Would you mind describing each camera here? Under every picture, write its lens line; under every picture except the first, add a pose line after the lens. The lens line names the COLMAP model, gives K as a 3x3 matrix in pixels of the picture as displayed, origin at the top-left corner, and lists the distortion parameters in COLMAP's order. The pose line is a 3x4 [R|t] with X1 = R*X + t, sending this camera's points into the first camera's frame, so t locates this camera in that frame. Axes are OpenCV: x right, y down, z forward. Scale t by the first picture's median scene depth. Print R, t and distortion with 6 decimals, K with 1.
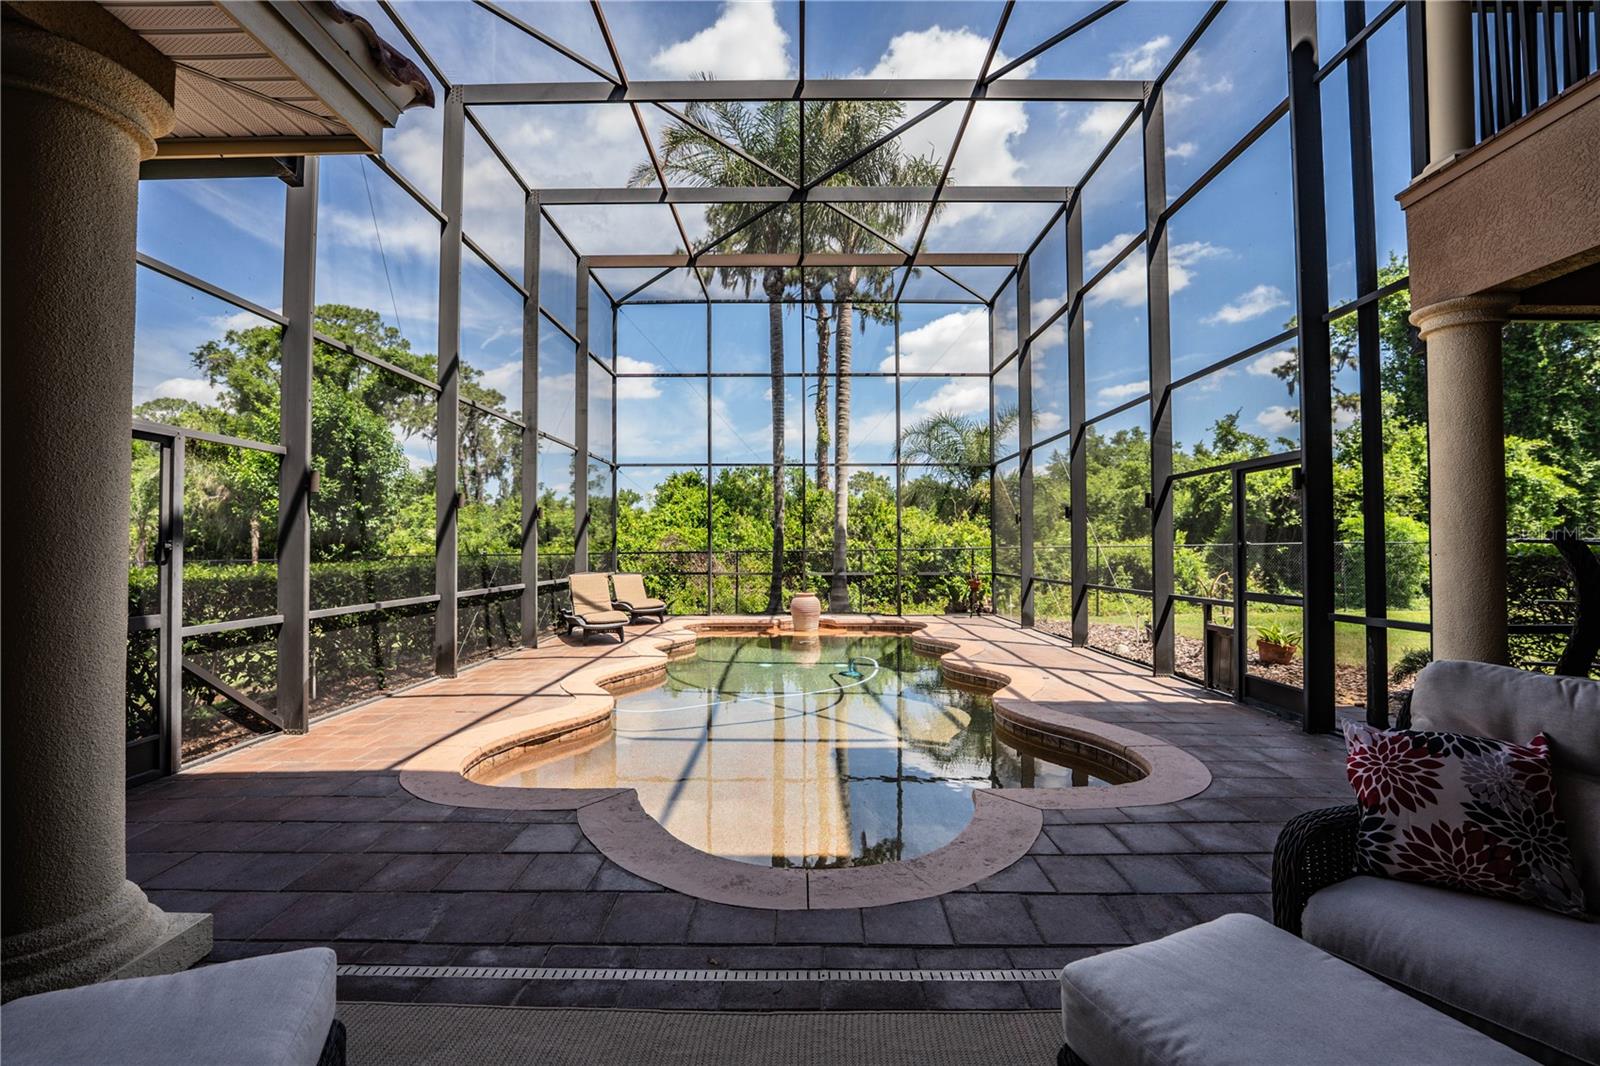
lens RADIAL K [[651.4, 0, 799.0], [0, 651.4, 538.3], [0, 0, 1]] dist [-0.024431, 0.000646]
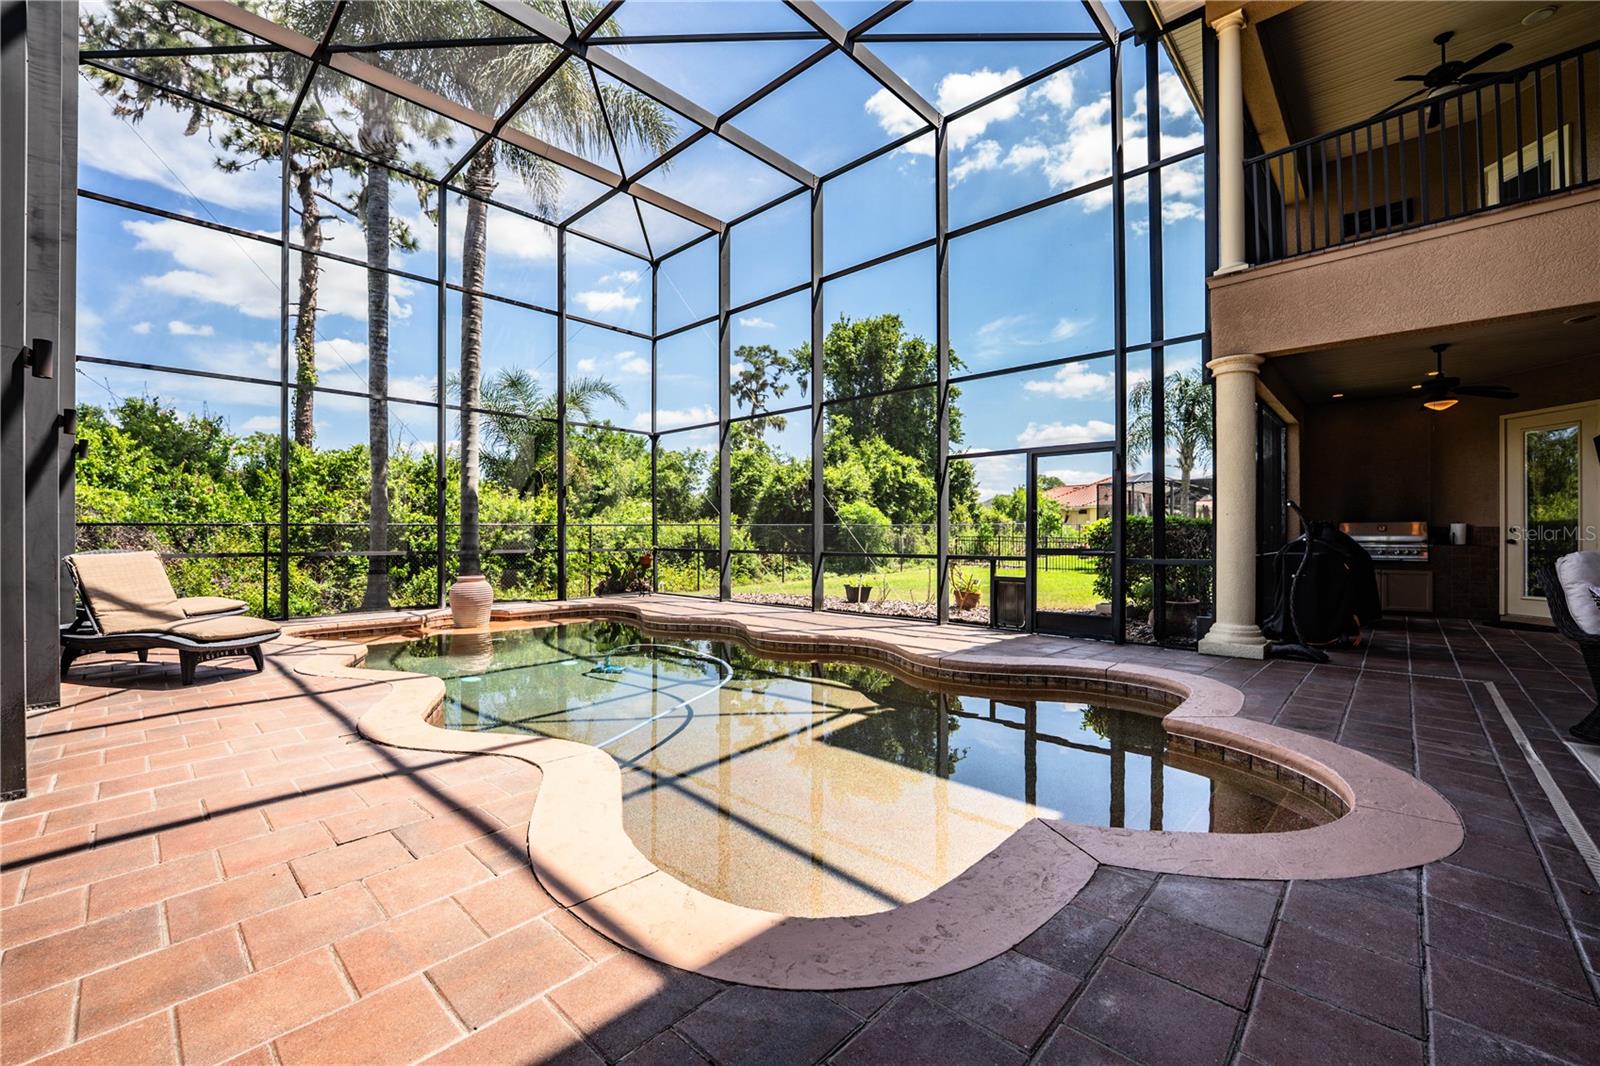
lens RADIAL K [[651.4, 0, 799.0], [0, 651.4, 538.3], [0, 0, 1]] dist [-0.024431, 0.000646]
pose [[0.677093, -0.000156, 0.735898, -0.287439], [-0.014254, 0.999810, 0.013327, 0.025332], [-0.735760, -0.019513, 0.676961, 0.223207]]
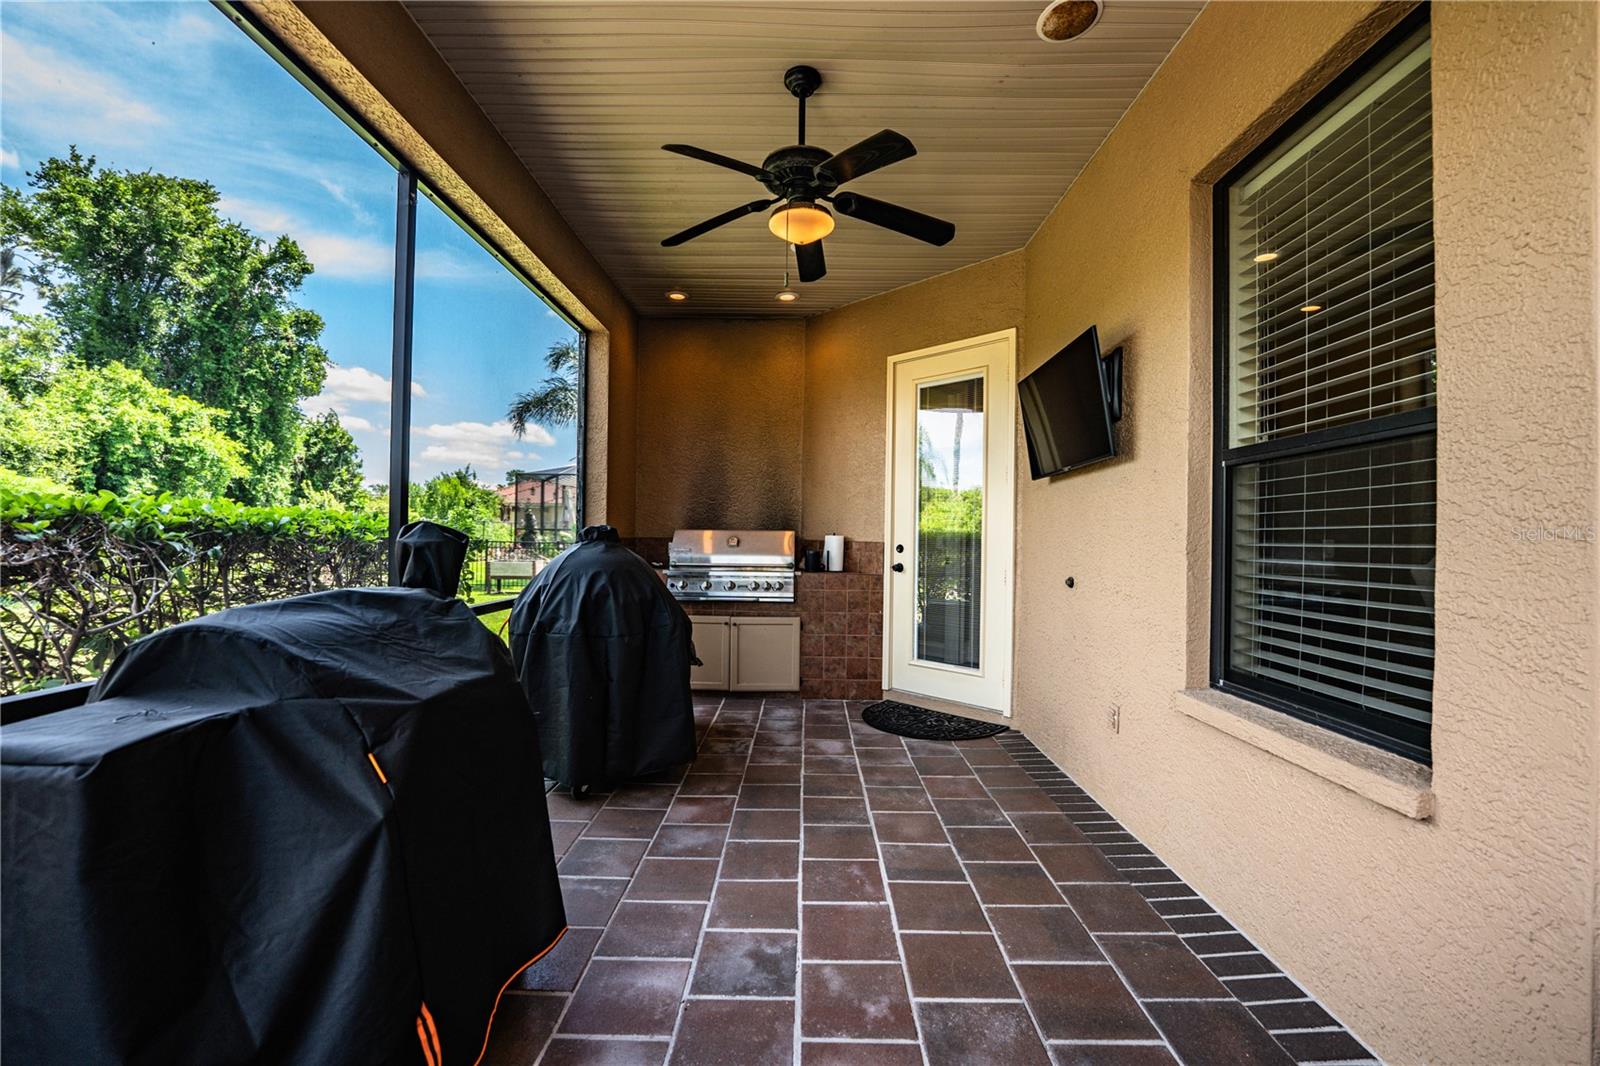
lens RADIAL K [[651.4, 0, 799.0], [0, 651.4, 538.3], [0, 0, 1]] dist [-0.024431, 0.000646]
pose [[-0.000786, 0.003183, 0.999995, 0.315701], [-0.035202, 0.999375, -0.003209, 0.011485], [-0.999380, -0.035204, -0.000673, 0.184063]]
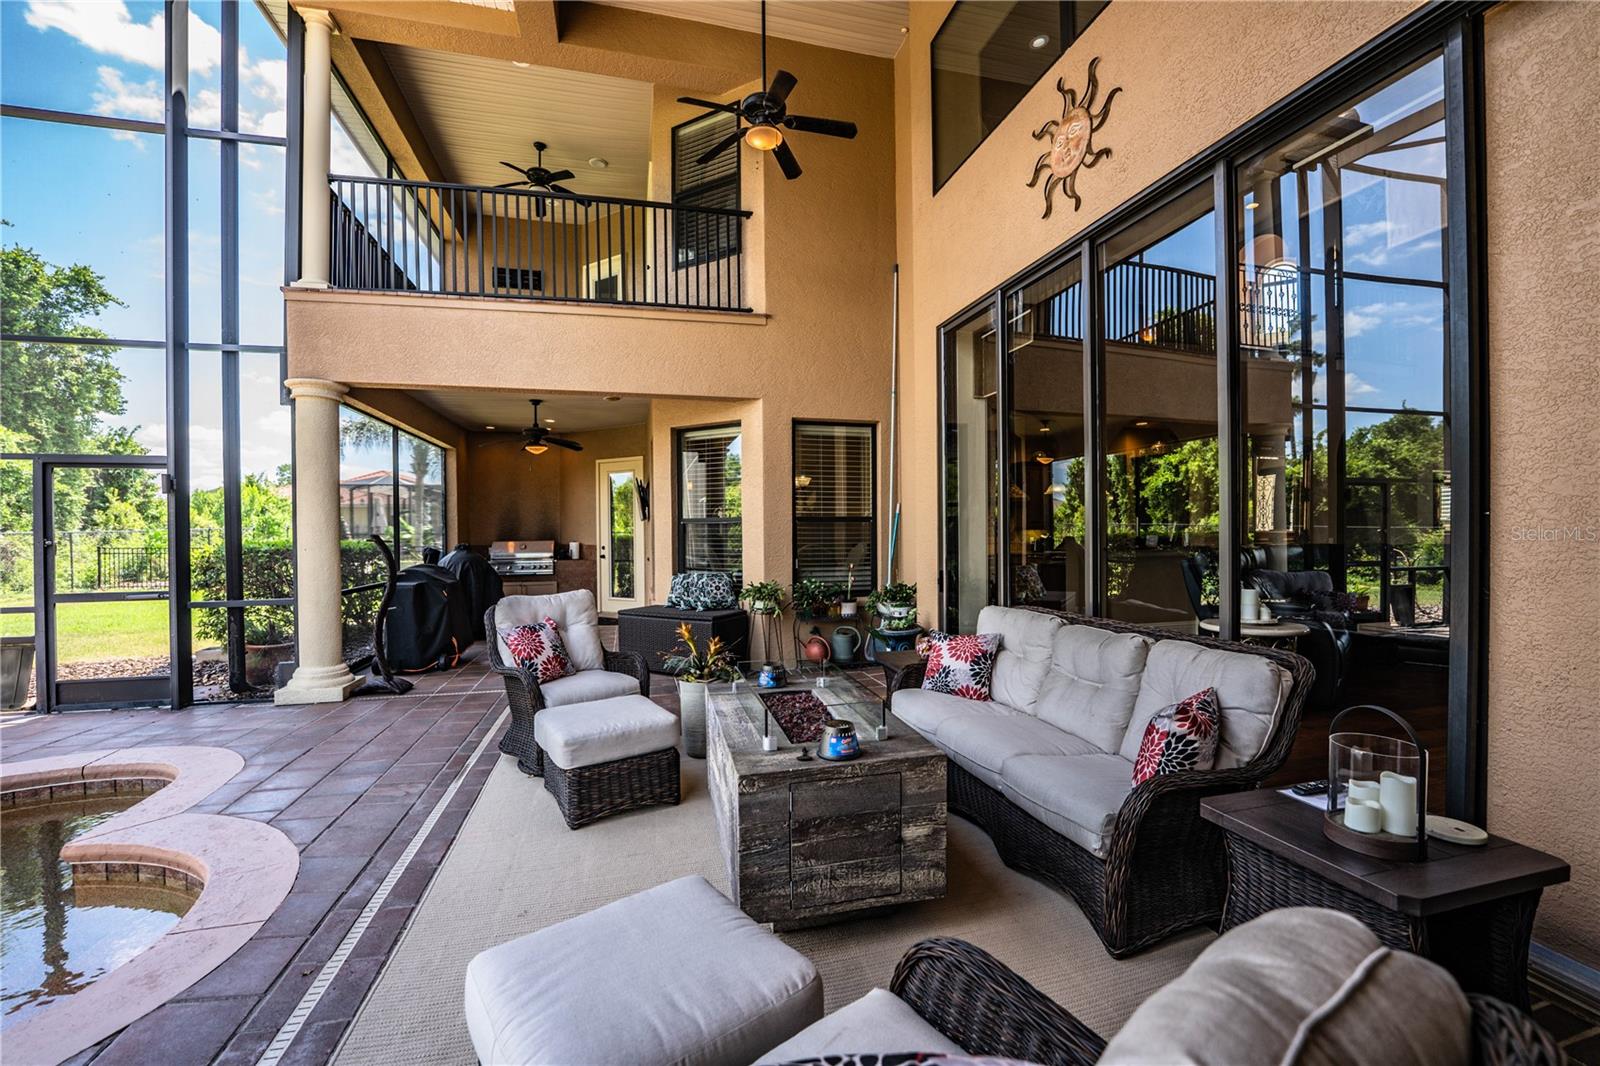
lens RADIAL K [[651.4, 0, 799.0], [0, 651.4, 538.3], [0, 0, 1]] dist [-0.024431, 0.000646]
pose [[-0.266236, -0.006179, 0.963888, -0.230355], [-0.009047, 0.999951, 0.003912, -0.005112], [-0.963865, -0.007678, -0.266279, 0.096405]]
